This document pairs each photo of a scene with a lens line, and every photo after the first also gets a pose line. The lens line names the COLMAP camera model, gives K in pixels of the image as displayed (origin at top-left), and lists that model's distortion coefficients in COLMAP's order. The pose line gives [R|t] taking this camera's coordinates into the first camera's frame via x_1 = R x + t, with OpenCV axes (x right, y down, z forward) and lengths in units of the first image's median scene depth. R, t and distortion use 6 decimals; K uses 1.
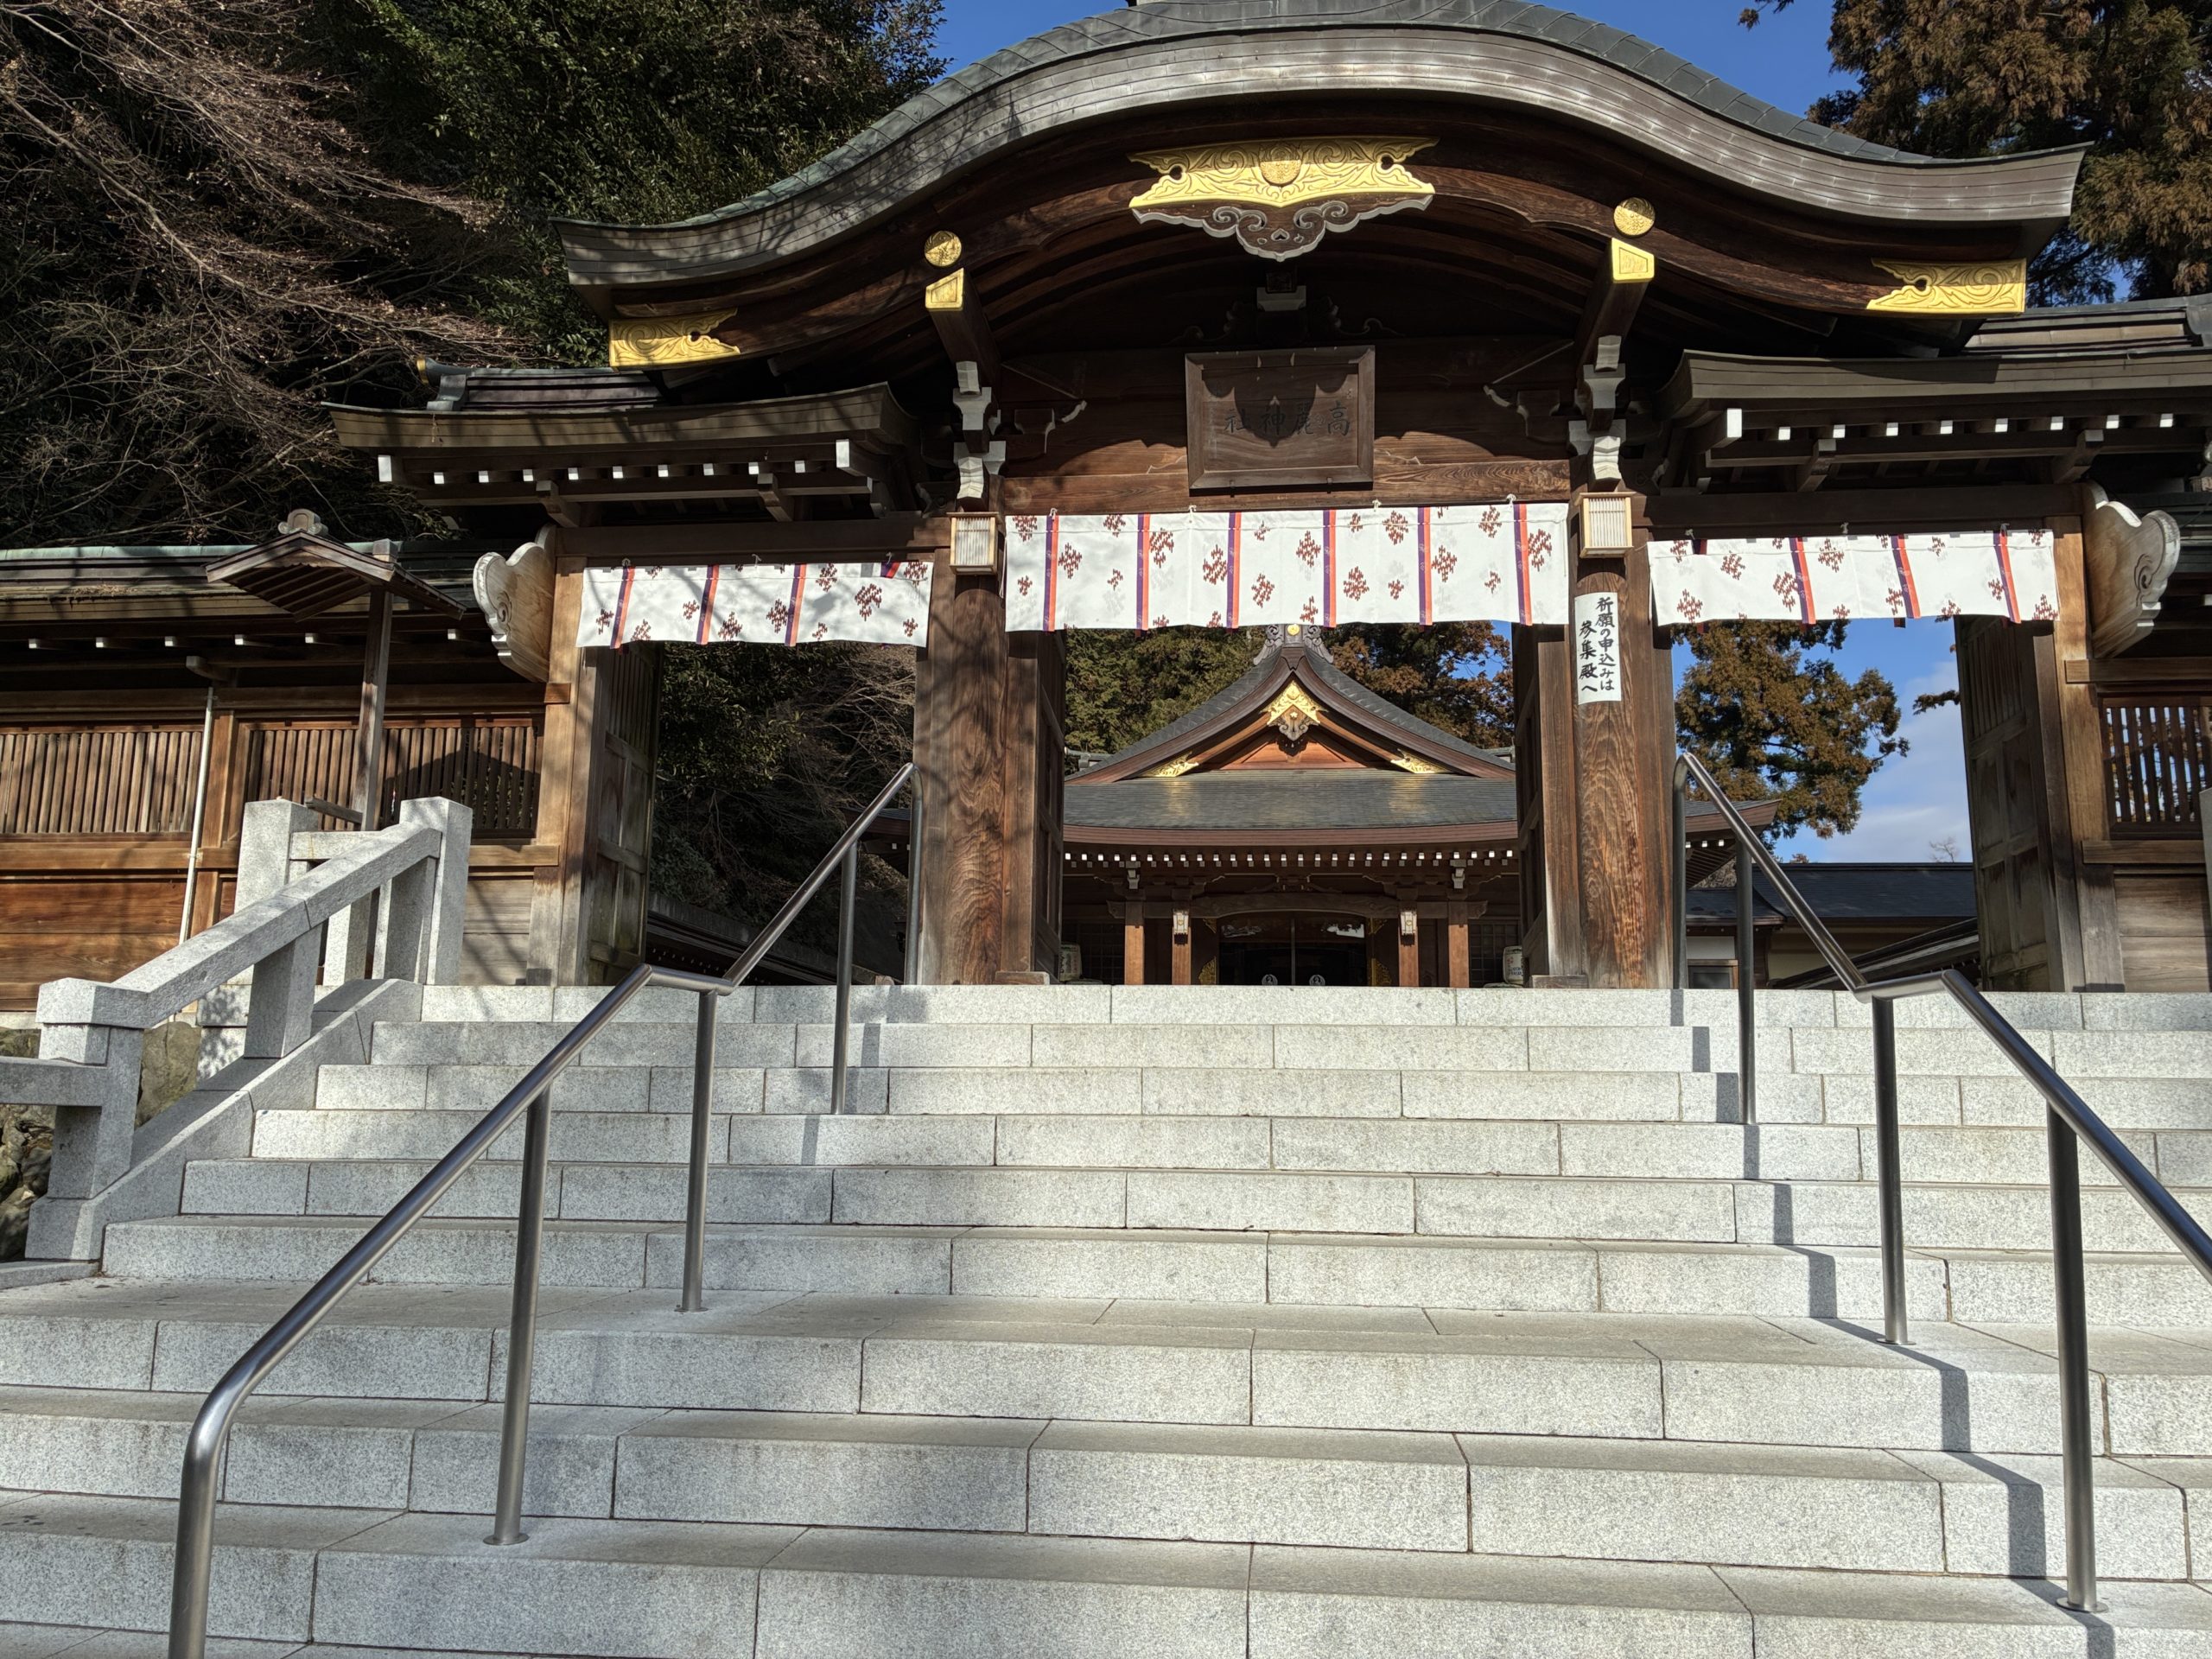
lens RADIAL K [[1644.2, 0, 1086.6], [0, 1644.2, 837.1], [0, 0, 1]] dist [0.049825, -0.078700]
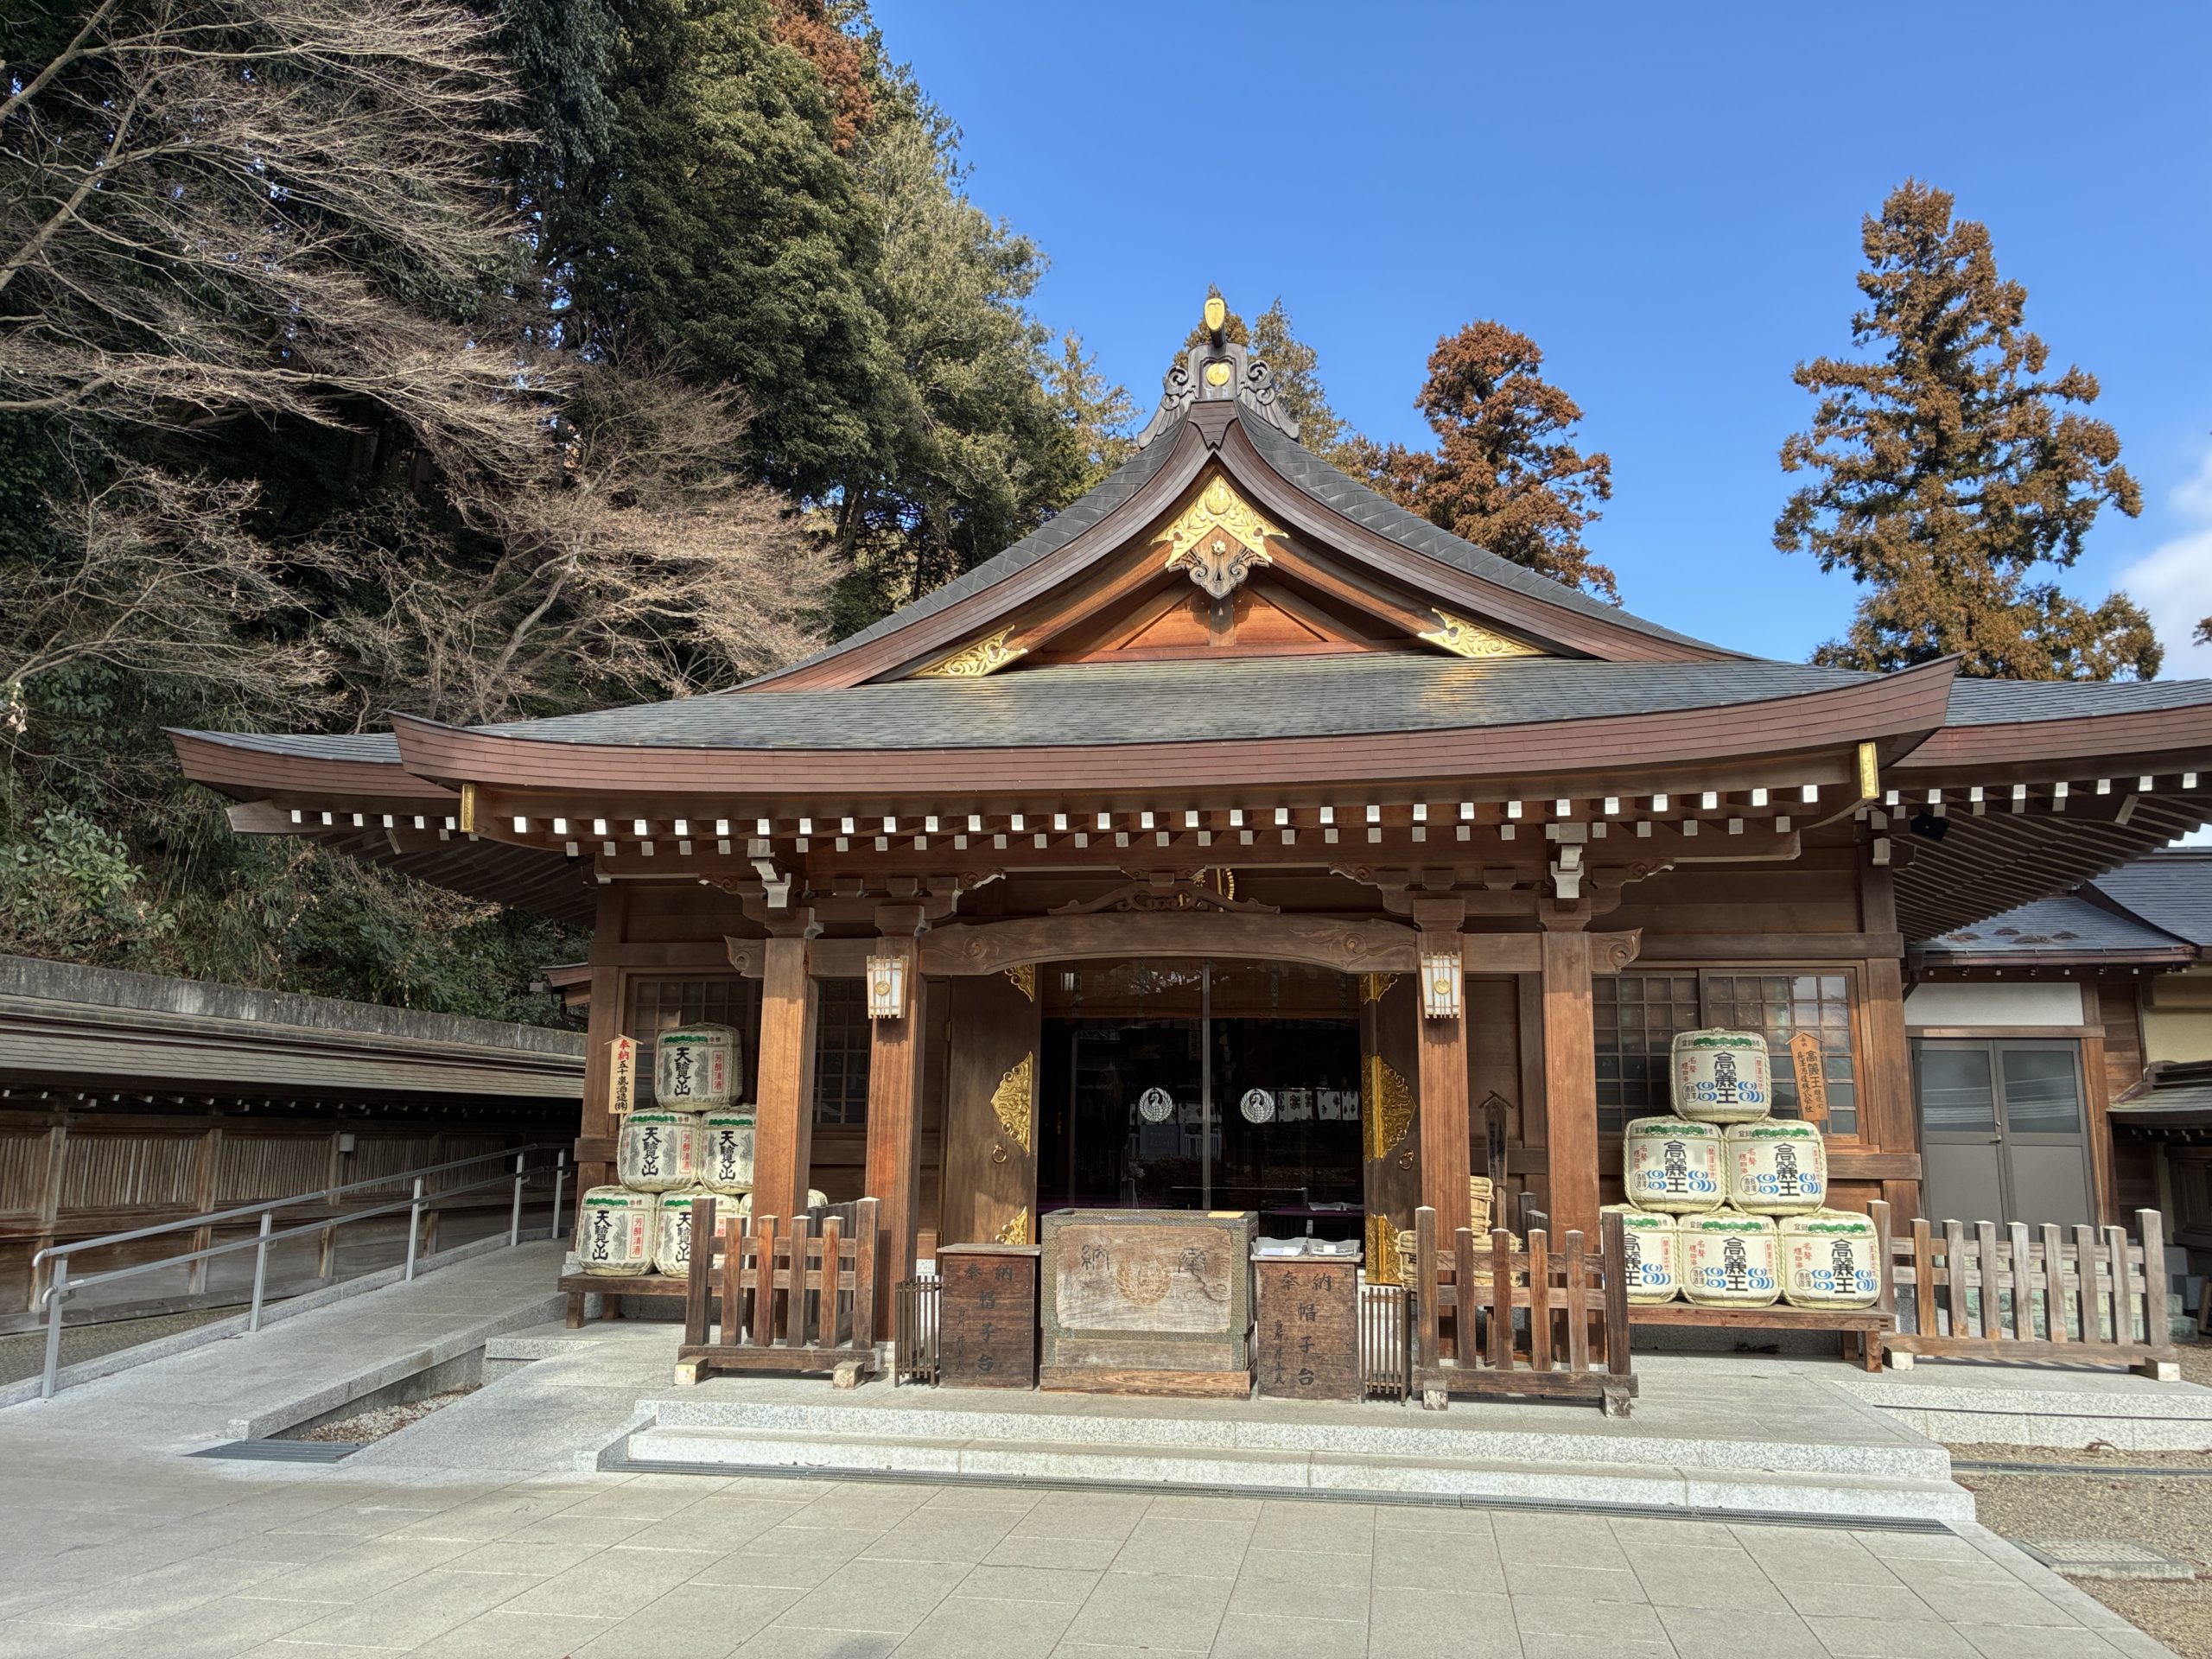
lens RADIAL K [[1655.8, 0, 1142.9], [0, 1655.8, 826.5], [0, 0, 1]] dist [0.078413, -0.097879]
pose [[0.999769, -0.011713, -0.018042, 0.378986], [0.011467, 0.999841, -0.013652, 0.052948], [0.018199, 0.013442, 0.999744, 1.731175]]
